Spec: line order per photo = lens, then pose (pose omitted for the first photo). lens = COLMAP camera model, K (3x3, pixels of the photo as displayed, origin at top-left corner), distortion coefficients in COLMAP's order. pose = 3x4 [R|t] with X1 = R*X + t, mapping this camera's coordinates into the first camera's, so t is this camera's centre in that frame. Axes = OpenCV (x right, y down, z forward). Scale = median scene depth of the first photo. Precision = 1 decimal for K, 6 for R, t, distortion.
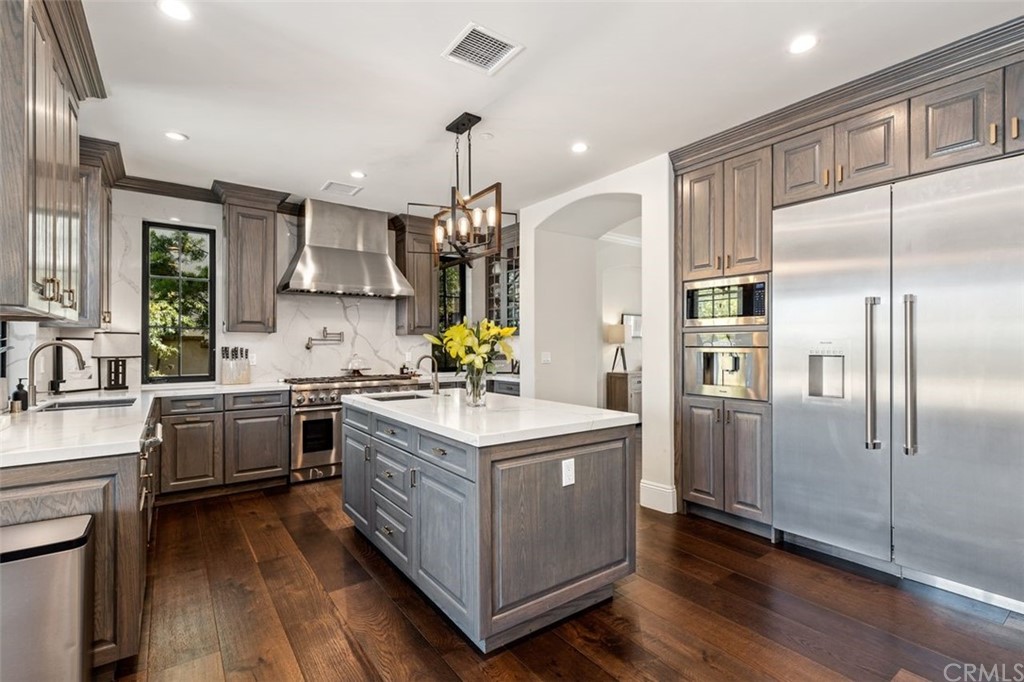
lens RADIAL K [[466.1, 0, 503.5], [0, 466.1, 348.0], [0, 0, 1]] dist [-0.004440, -0.000409]
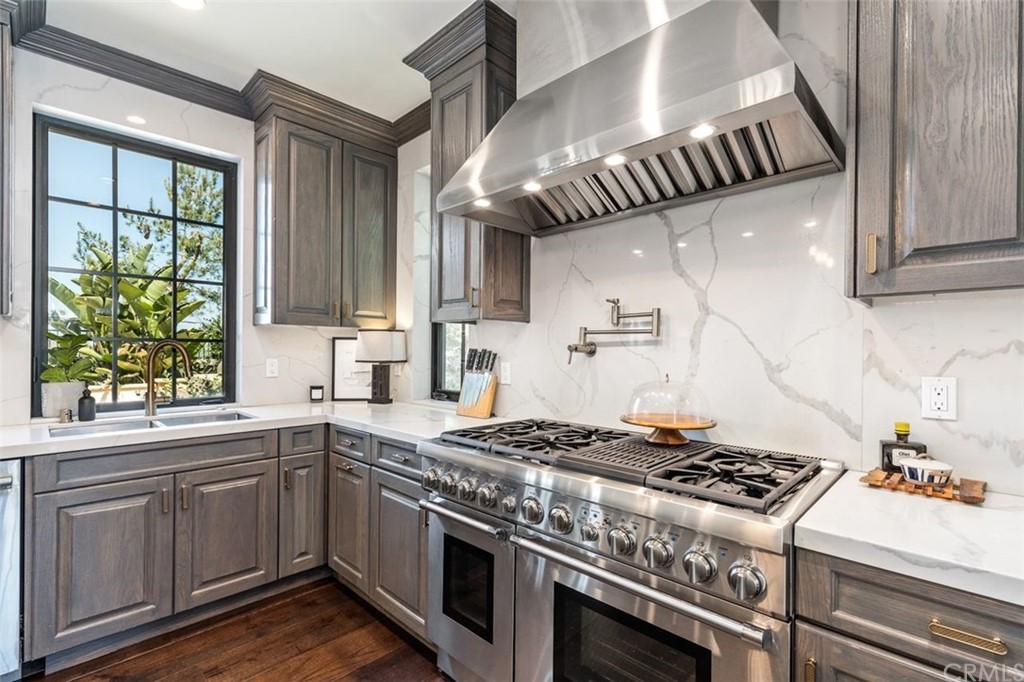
lens RADIAL K [[466.1, 0, 509.3], [0, 466.1, 343.3], [0, 0, 1]] dist [-0.004440, -0.000409]
pose [[0.169252, 0.000527, -0.985573, -0.020351], [-0.002282, 0.999997, 0.000143, -0.007827], [0.985570, 0.002225, 0.169253, 0.818921]]
